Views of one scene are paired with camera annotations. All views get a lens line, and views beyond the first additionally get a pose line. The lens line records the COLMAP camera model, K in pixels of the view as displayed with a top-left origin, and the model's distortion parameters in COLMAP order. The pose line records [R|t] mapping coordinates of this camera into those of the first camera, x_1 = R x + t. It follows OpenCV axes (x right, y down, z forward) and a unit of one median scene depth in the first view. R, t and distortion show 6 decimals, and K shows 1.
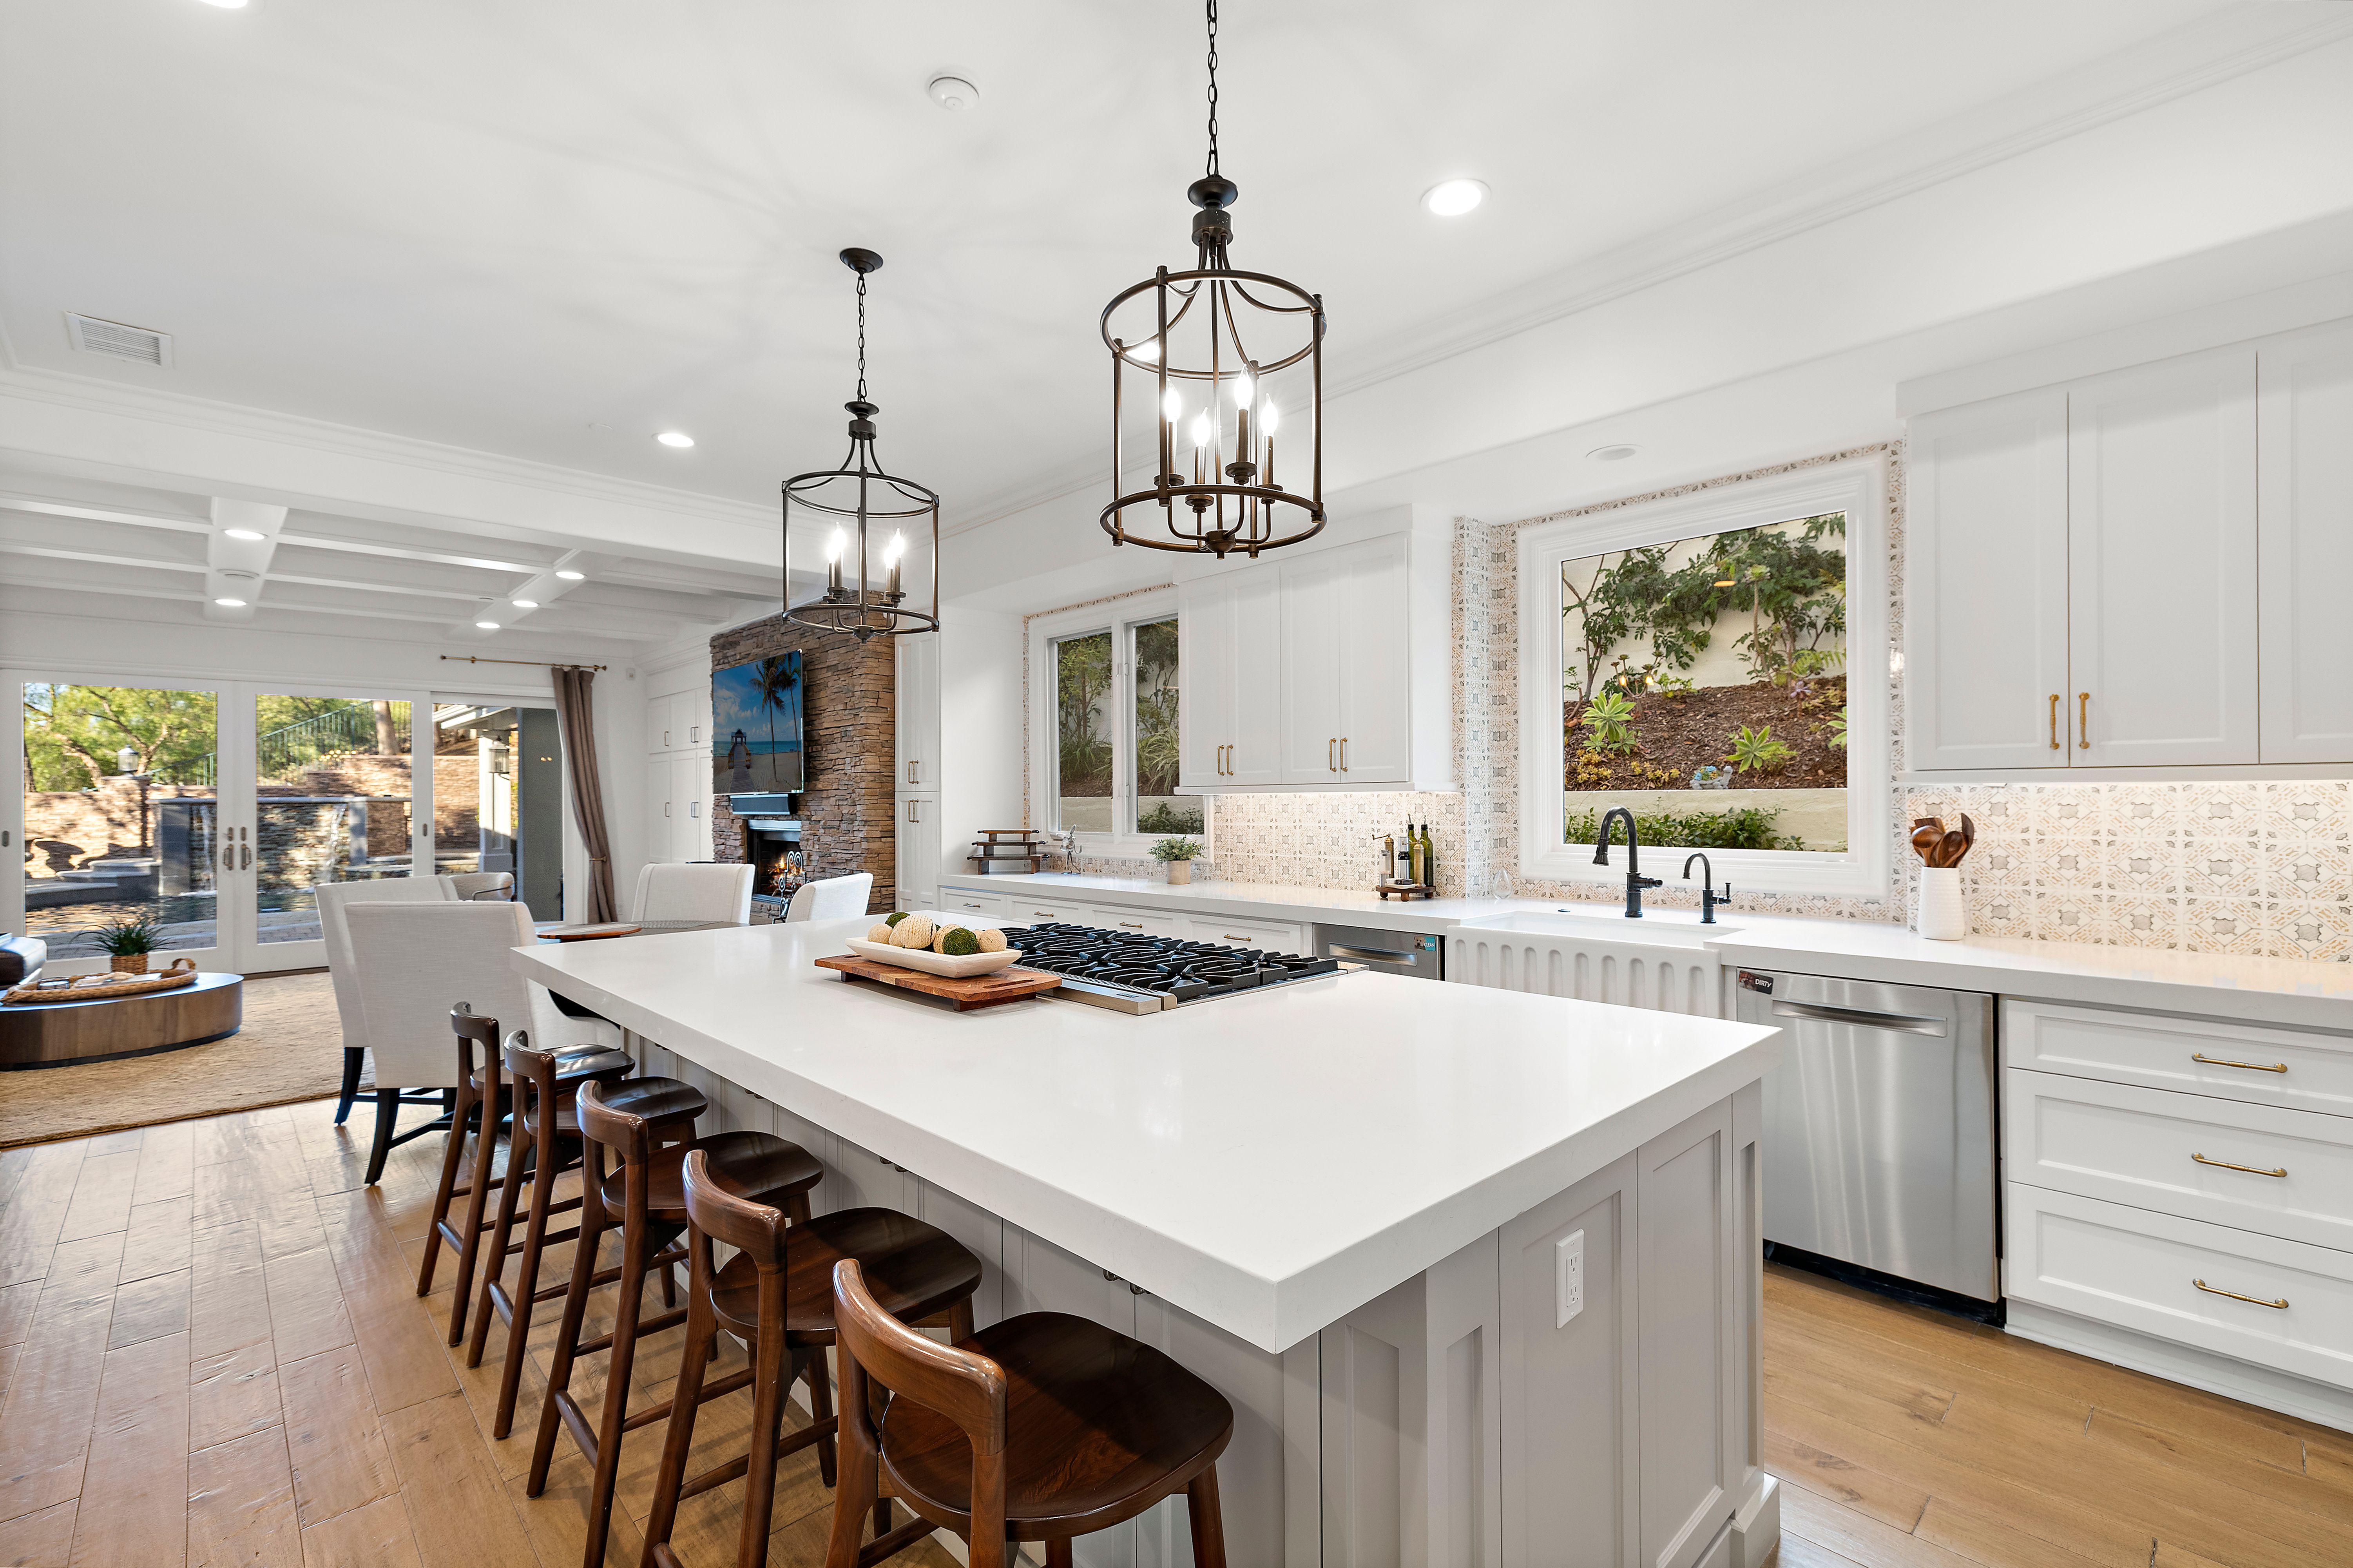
lens RADIAL K [[1003.4, 0, 1180.0], [0, 1003.4, 784.7], [0, 0, 1]] dist [0.005120, -0.001164]
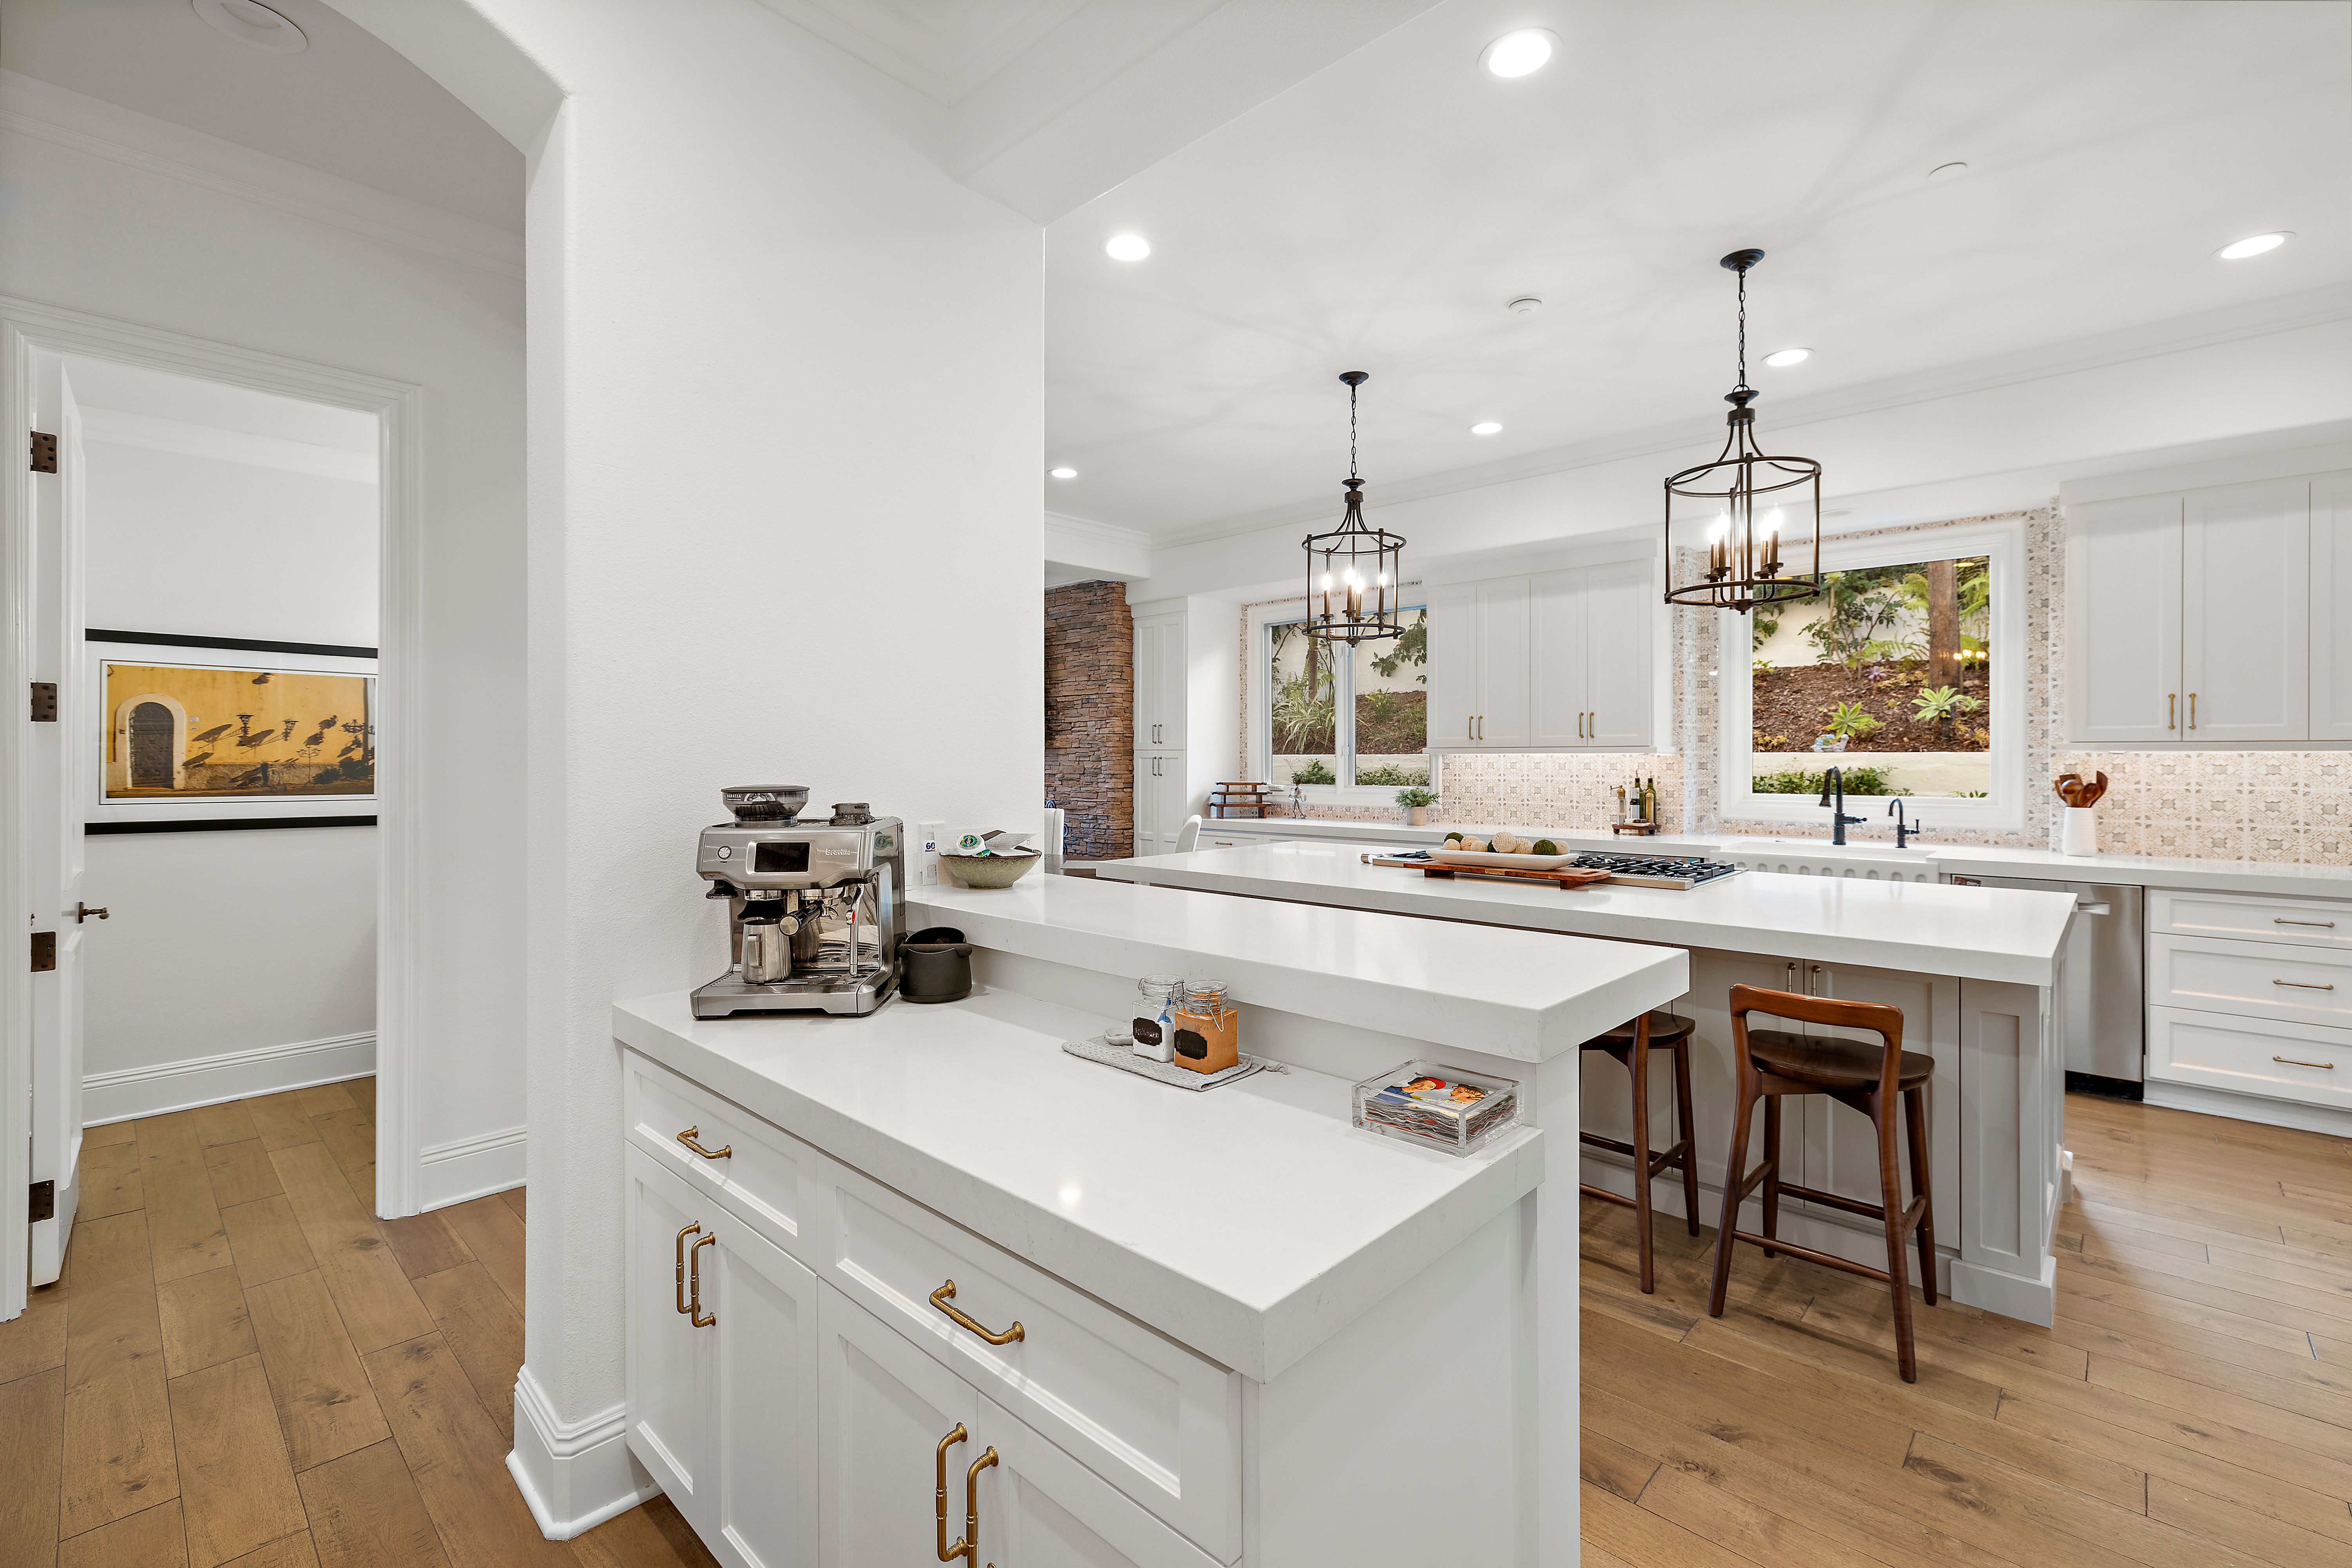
lens RADIAL K [[1003.0, 0, 1147.7], [0, 1003.0, 747.3], [0, 0, 1]] dist [0.005120, -0.001164]
pose [[0.998942, 0.005575, 0.045653, -0.559737], [-0.005852, 0.999965, 0.005941, -0.005954], [-0.045618, -0.006202, 0.998940, -0.341643]]
